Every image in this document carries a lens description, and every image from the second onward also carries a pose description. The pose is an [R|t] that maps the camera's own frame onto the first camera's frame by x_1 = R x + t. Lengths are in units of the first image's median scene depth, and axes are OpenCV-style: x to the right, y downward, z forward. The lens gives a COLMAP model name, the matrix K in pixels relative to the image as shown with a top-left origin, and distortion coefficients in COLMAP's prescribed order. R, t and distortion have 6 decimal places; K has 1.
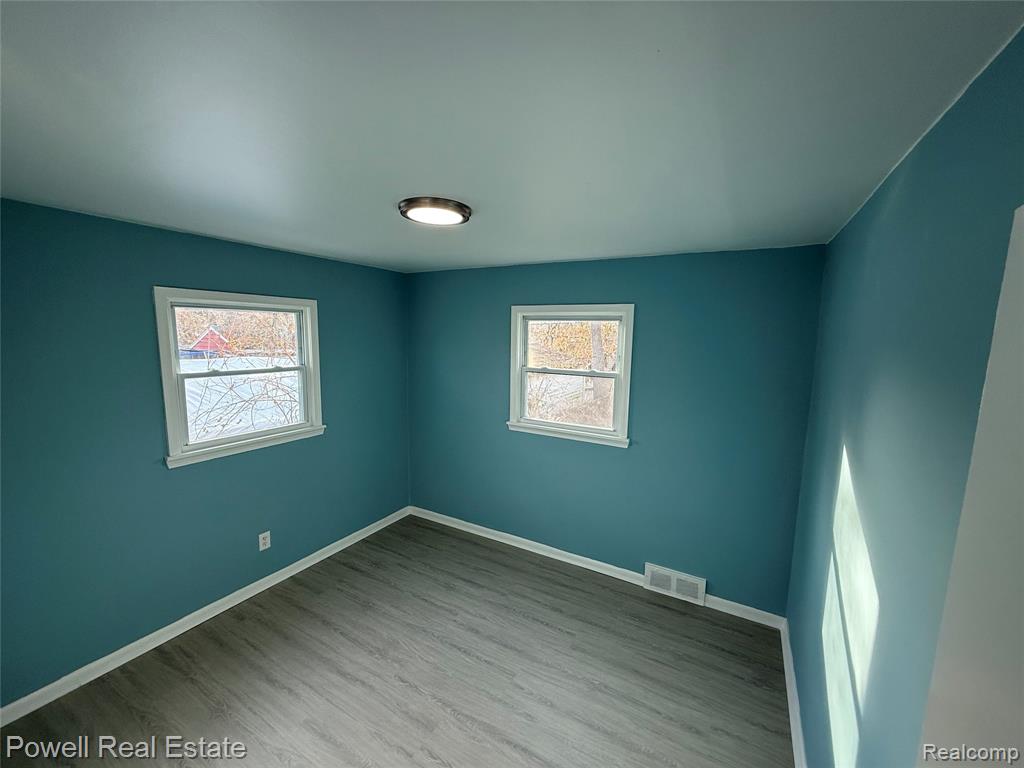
lens RADIAL K [[409.5, 0, 510.4], [0, 409.5, 387.6], [0, 0, 1]] dist [-0.002325, -0.000543]
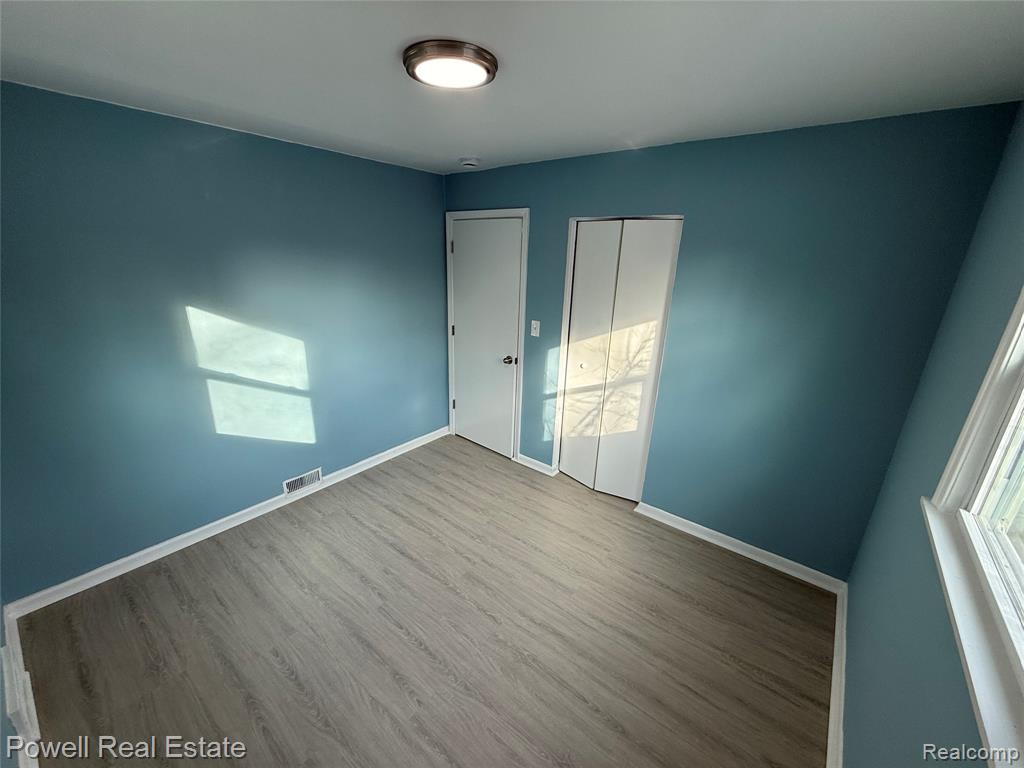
lens RADIAL K [[409.5, 0, 510.4], [0, 409.5, 387.6], [0, 0, 1]] dist [-0.002325, -0.000543]
pose [[-0.987115, -0.092606, 0.130489, -0.359574], [-0.025711, 0.896706, 0.441880, -0.186019], [-0.157931, 0.432832, -0.887533, 1.526207]]
